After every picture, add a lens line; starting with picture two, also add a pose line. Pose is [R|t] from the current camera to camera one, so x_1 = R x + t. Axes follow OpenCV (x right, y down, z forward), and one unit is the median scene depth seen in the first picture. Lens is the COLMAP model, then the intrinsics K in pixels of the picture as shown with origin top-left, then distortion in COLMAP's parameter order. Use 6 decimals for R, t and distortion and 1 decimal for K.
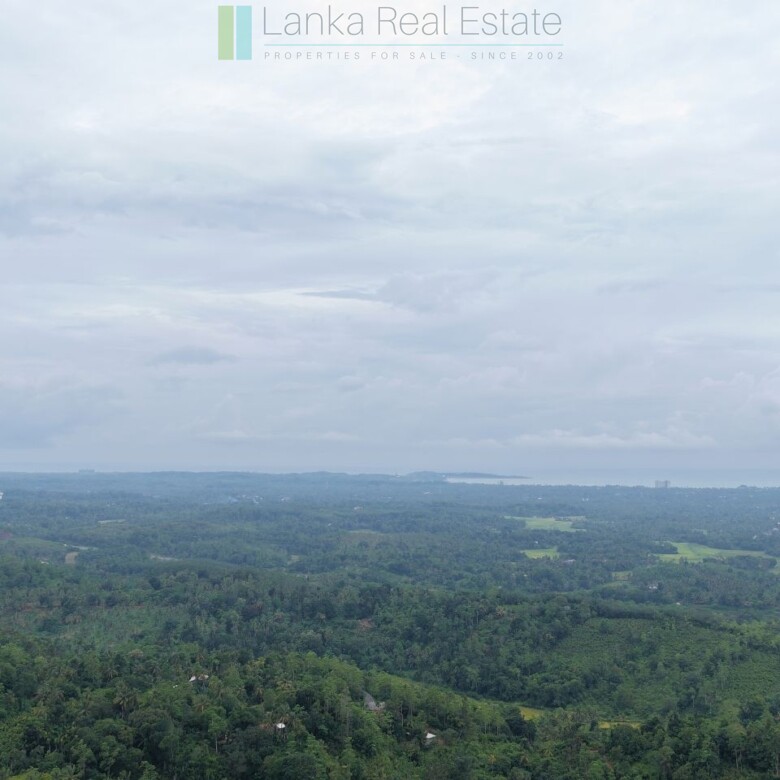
lens RADIAL K [[978.3, 0, 390.0], [0, 978.3, 390.0], [0, 0, 1]] dist [-0.013045, 0.069912]
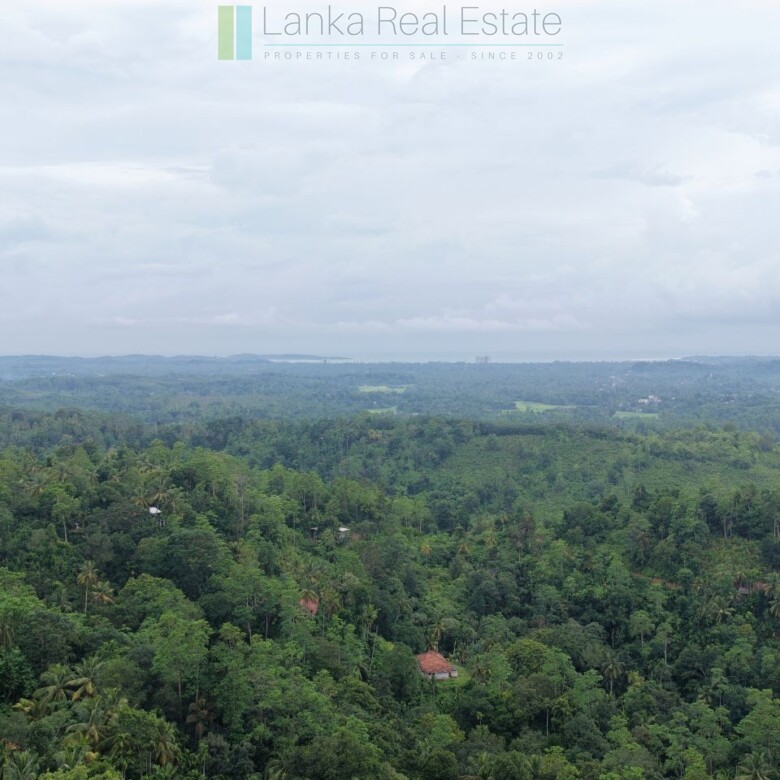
lens RADIAL K [[978.3, 0, 390.0], [0, 978.3, 390.0], [0, 0, 1]] dist [-0.013045, 0.069912]
pose [[0.982516, -0.017063, 0.185392, -0.039609], [-0.003981, 0.993638, 0.112553, 0.093517], [-0.186133, -0.111324, 0.976197, 0.144976]]
